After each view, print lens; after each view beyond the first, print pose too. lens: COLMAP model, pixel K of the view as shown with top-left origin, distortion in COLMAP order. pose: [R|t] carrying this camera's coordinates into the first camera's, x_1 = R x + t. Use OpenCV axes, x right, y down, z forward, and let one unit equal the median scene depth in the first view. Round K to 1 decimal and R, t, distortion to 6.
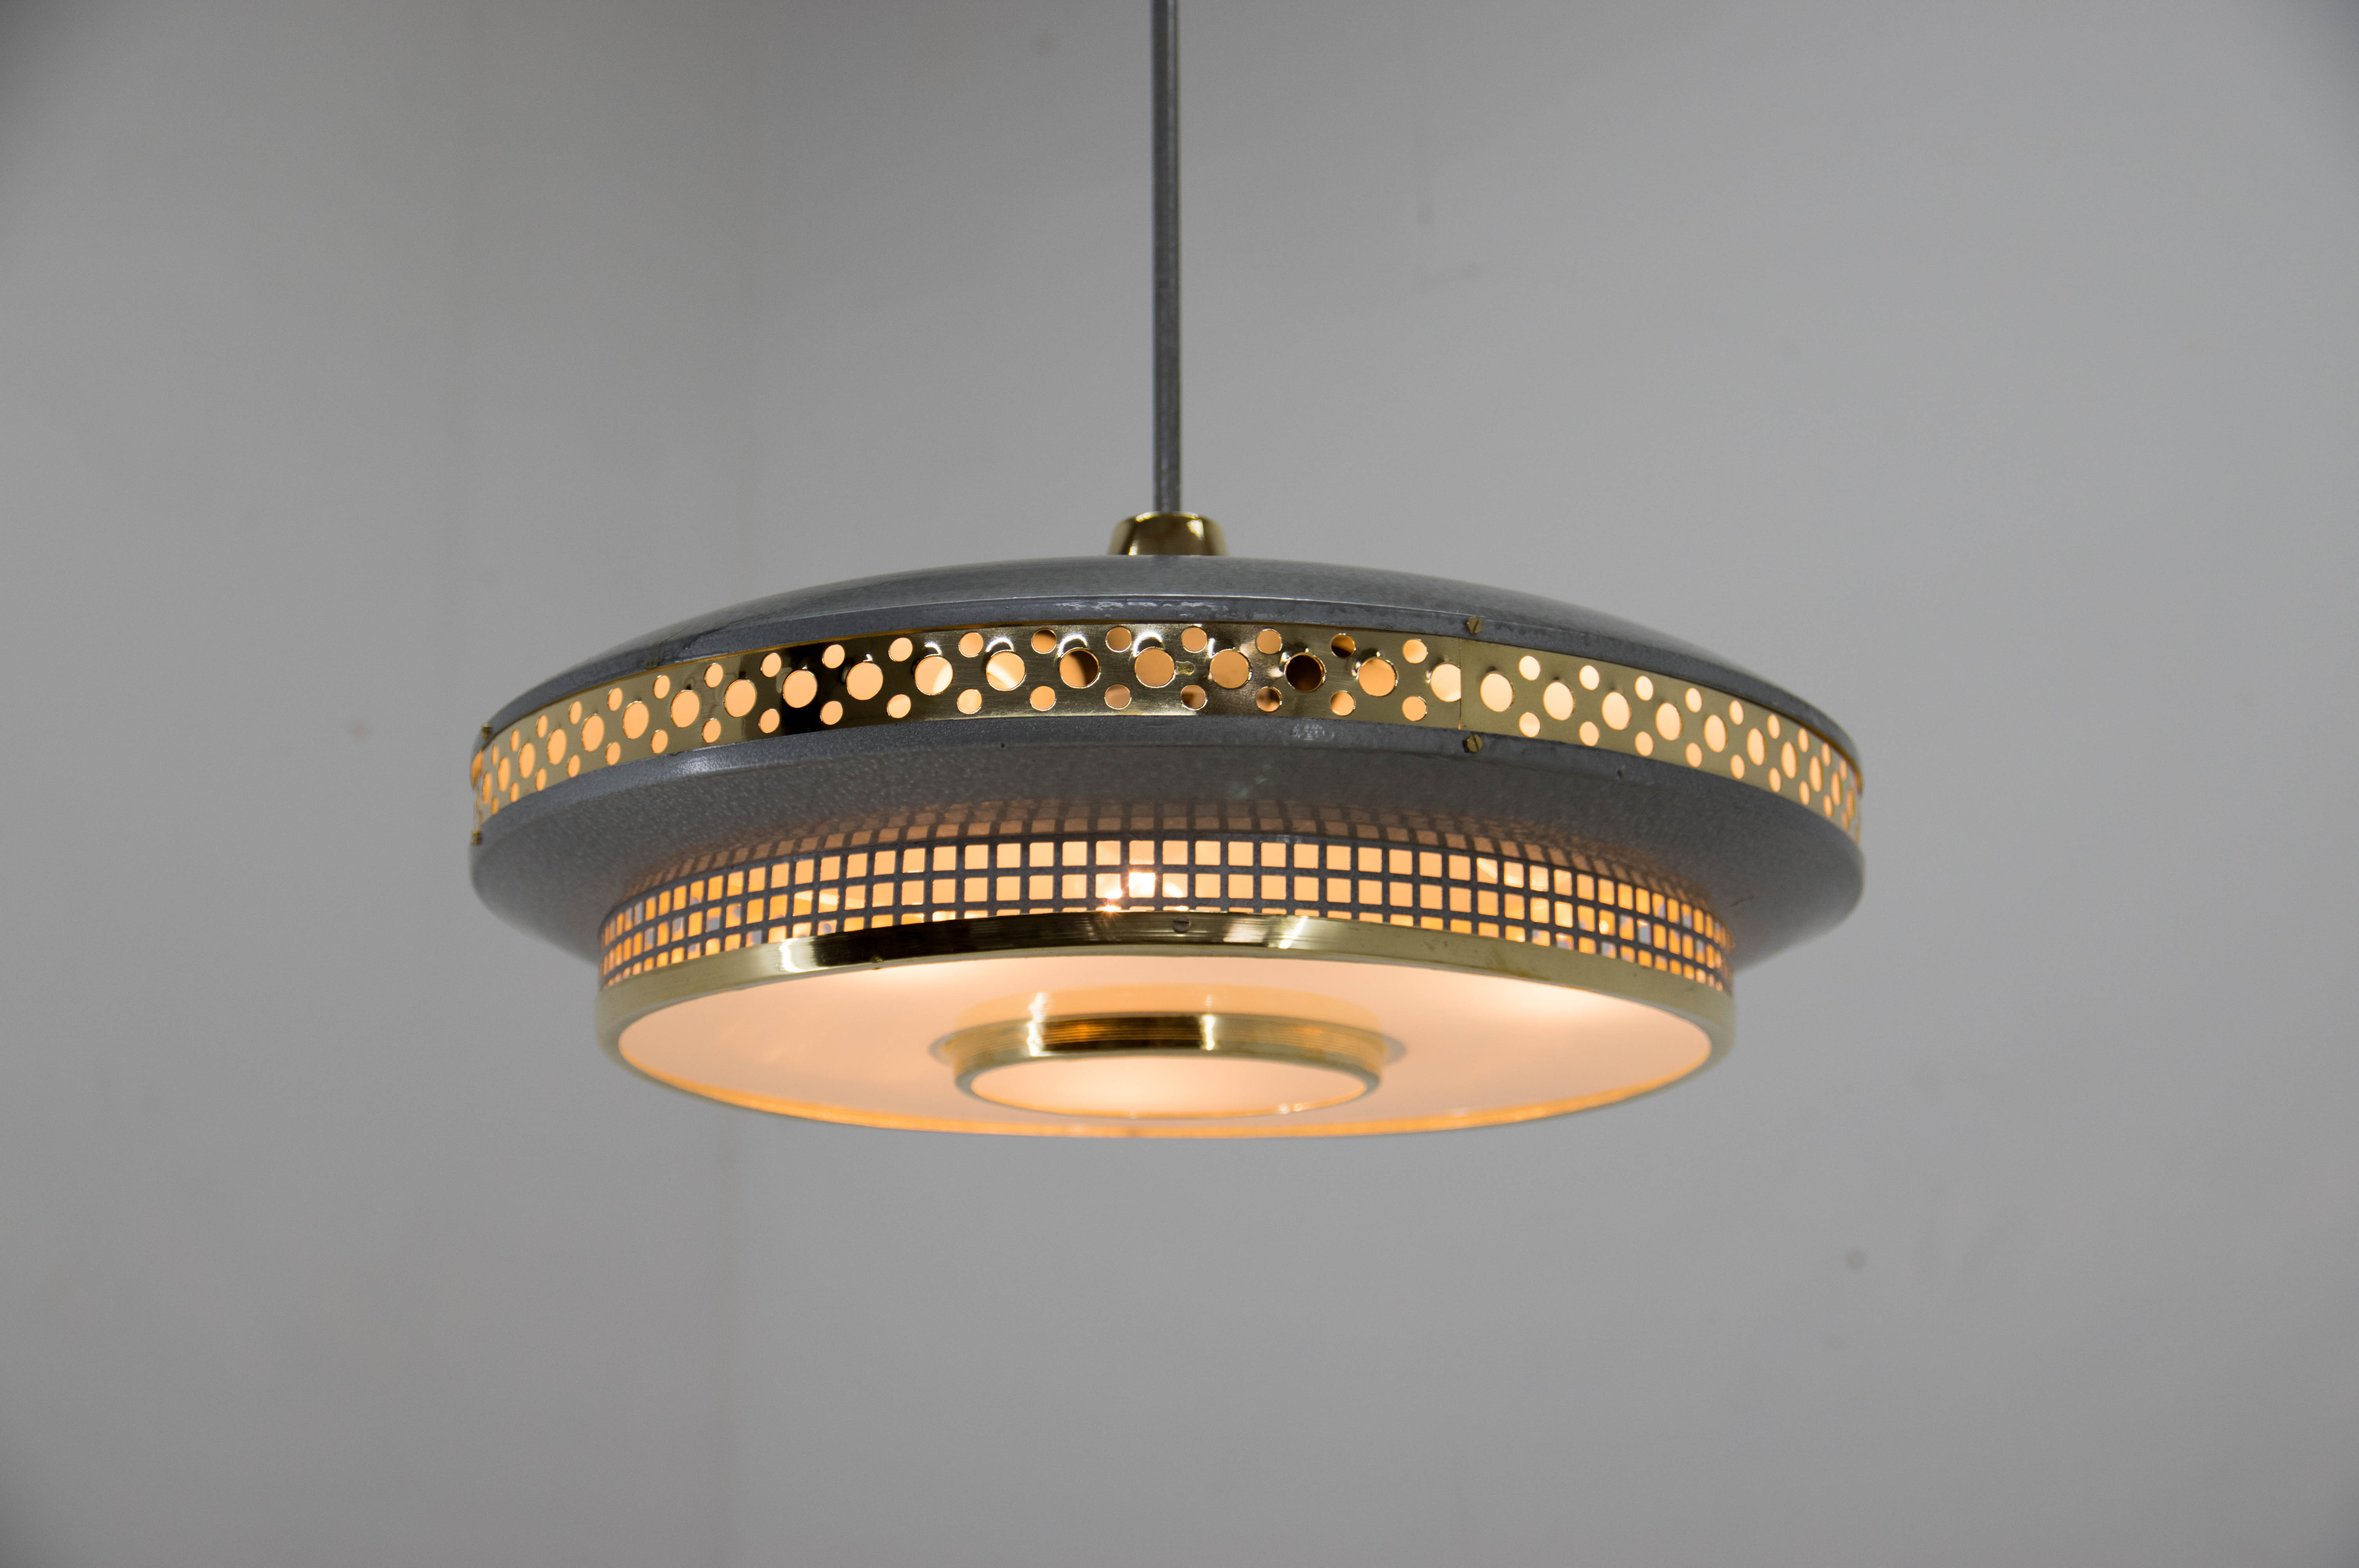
lens RADIAL K [[3831.0, 0, 1179.5], [0, 3831.0, 784.0], [0, 0, 1]] dist [0.005499, 0.027500]
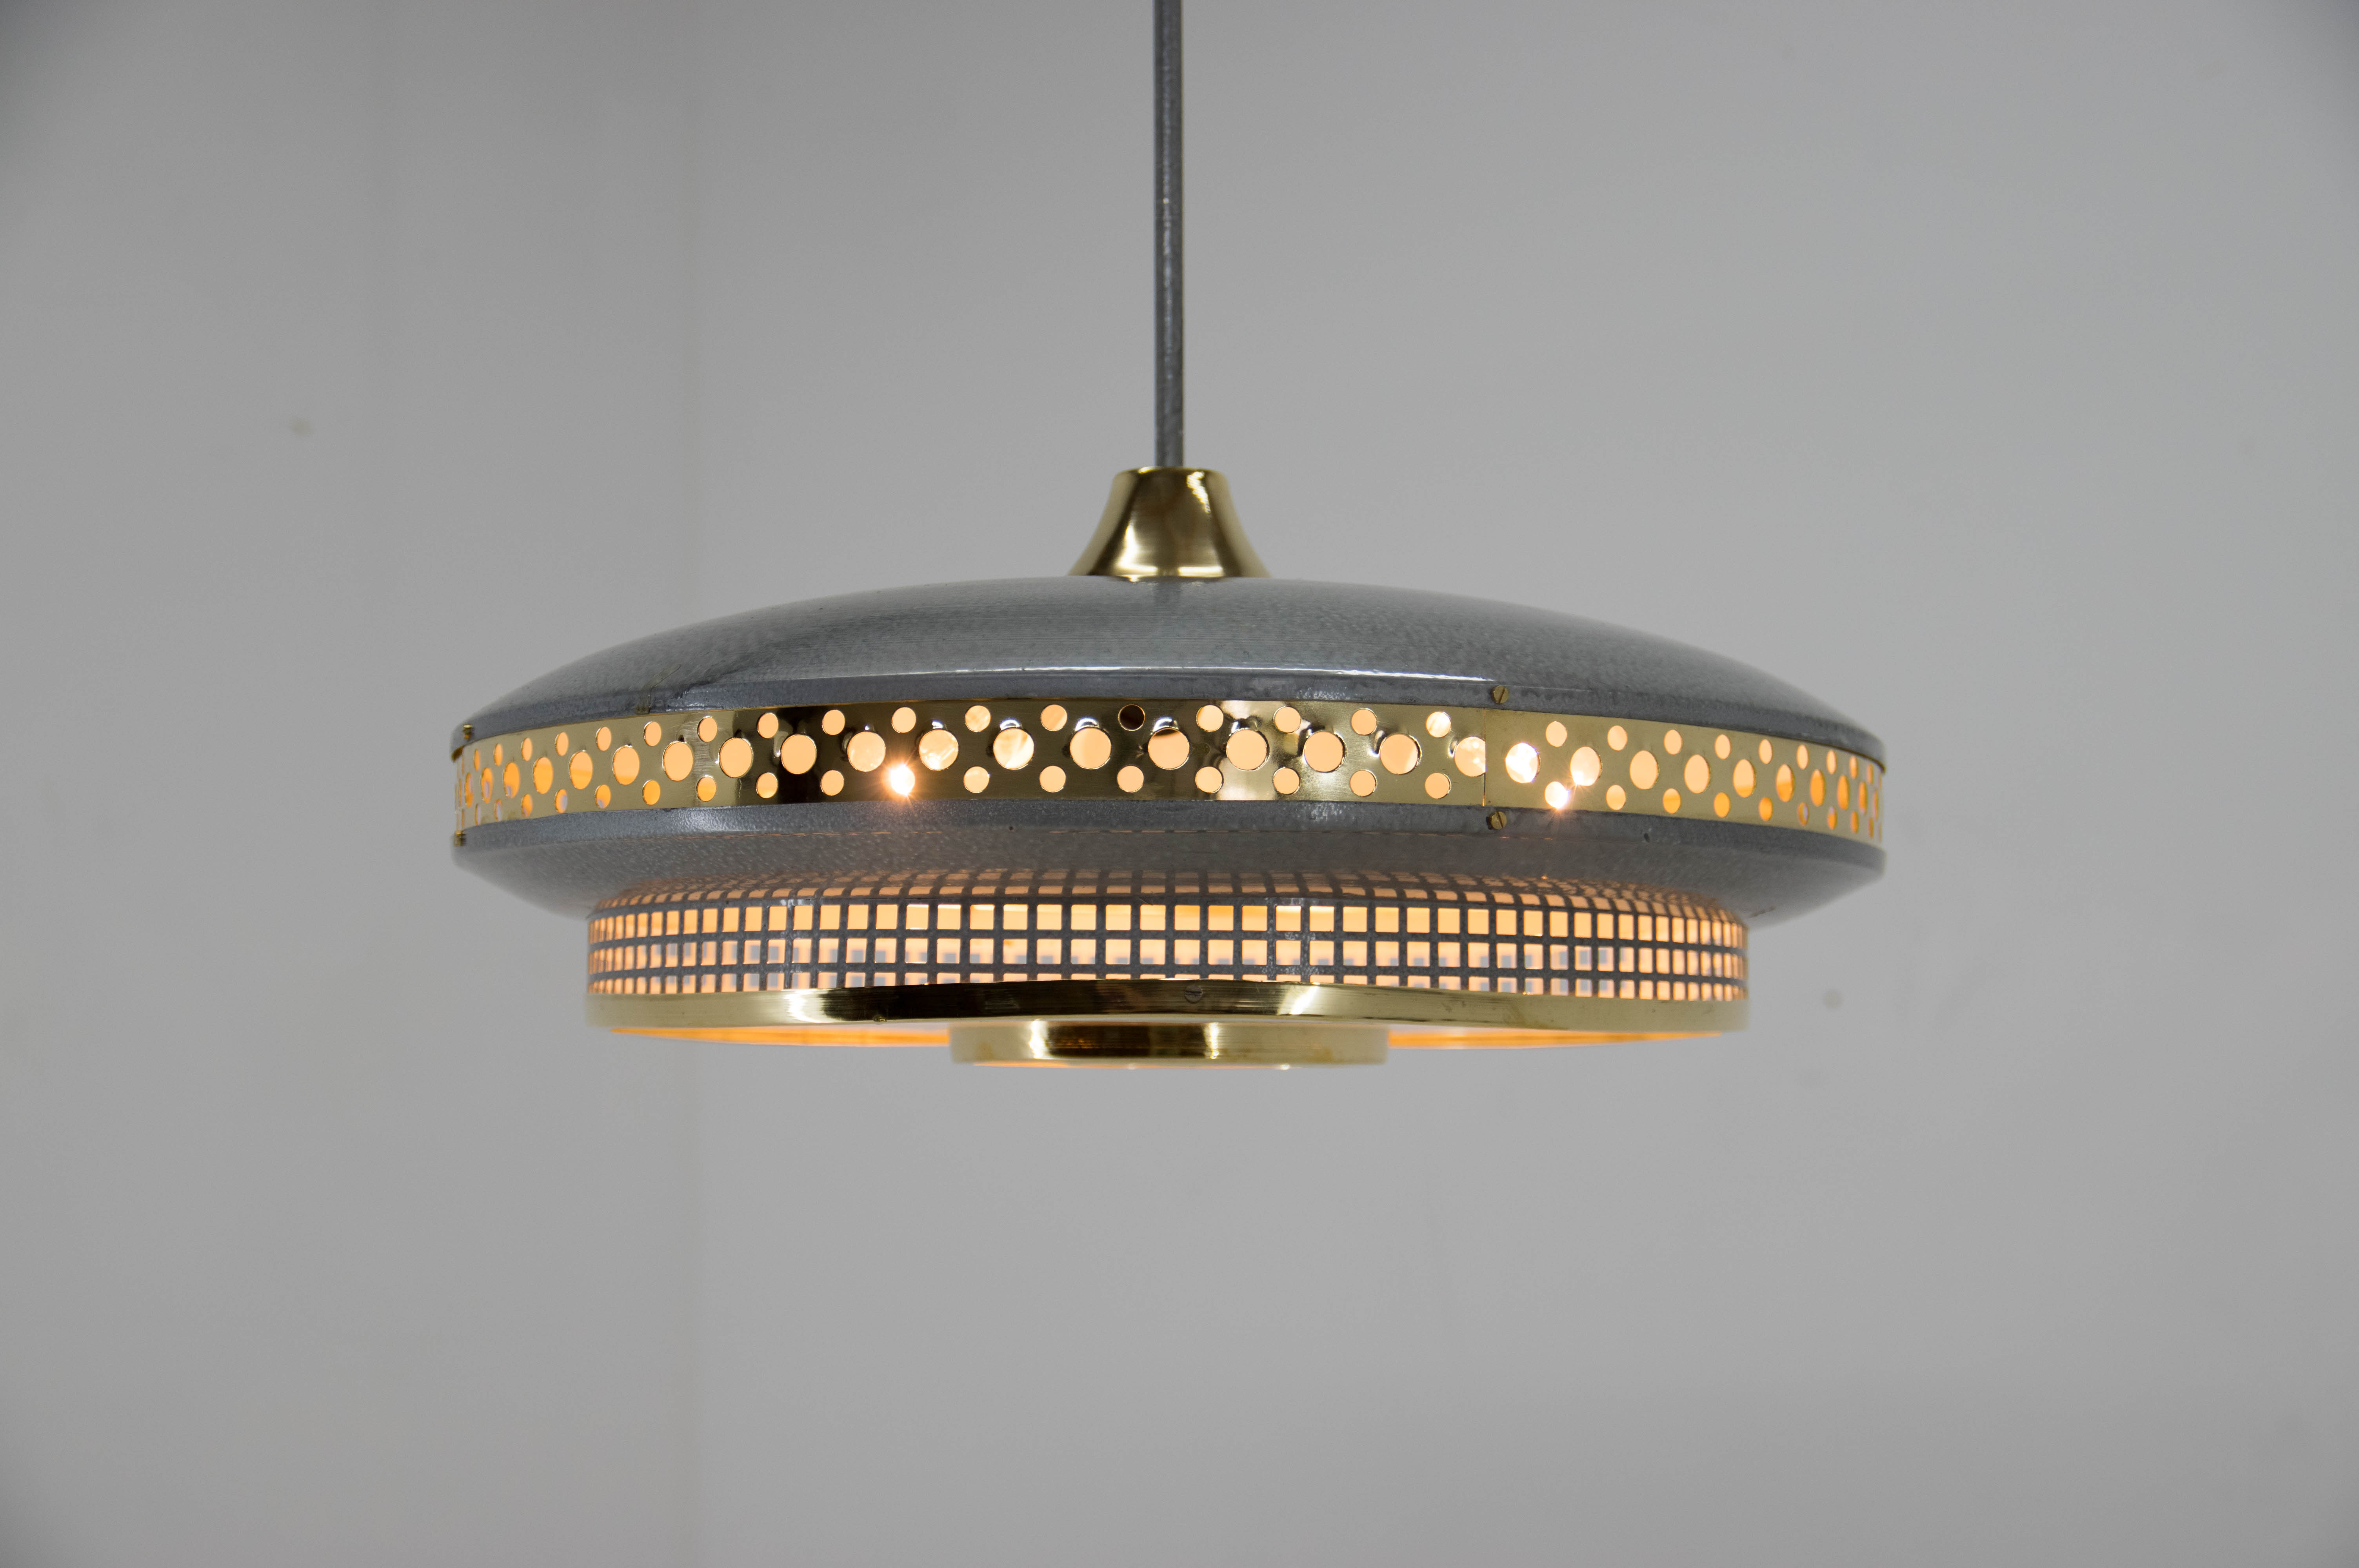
lens RADIAL K [[3831.0, 0, 1179.5], [0, 3831.0, 784.0], [0, 0, 1]] dist [0.005499, 0.027500]
pose [[0.999868, 0.002286, 0.016068, -0.018640], [-0.004890, 0.986454, 0.163968, -0.173597], [-0.015475, -0.164025, 0.986335, 0.048157]]
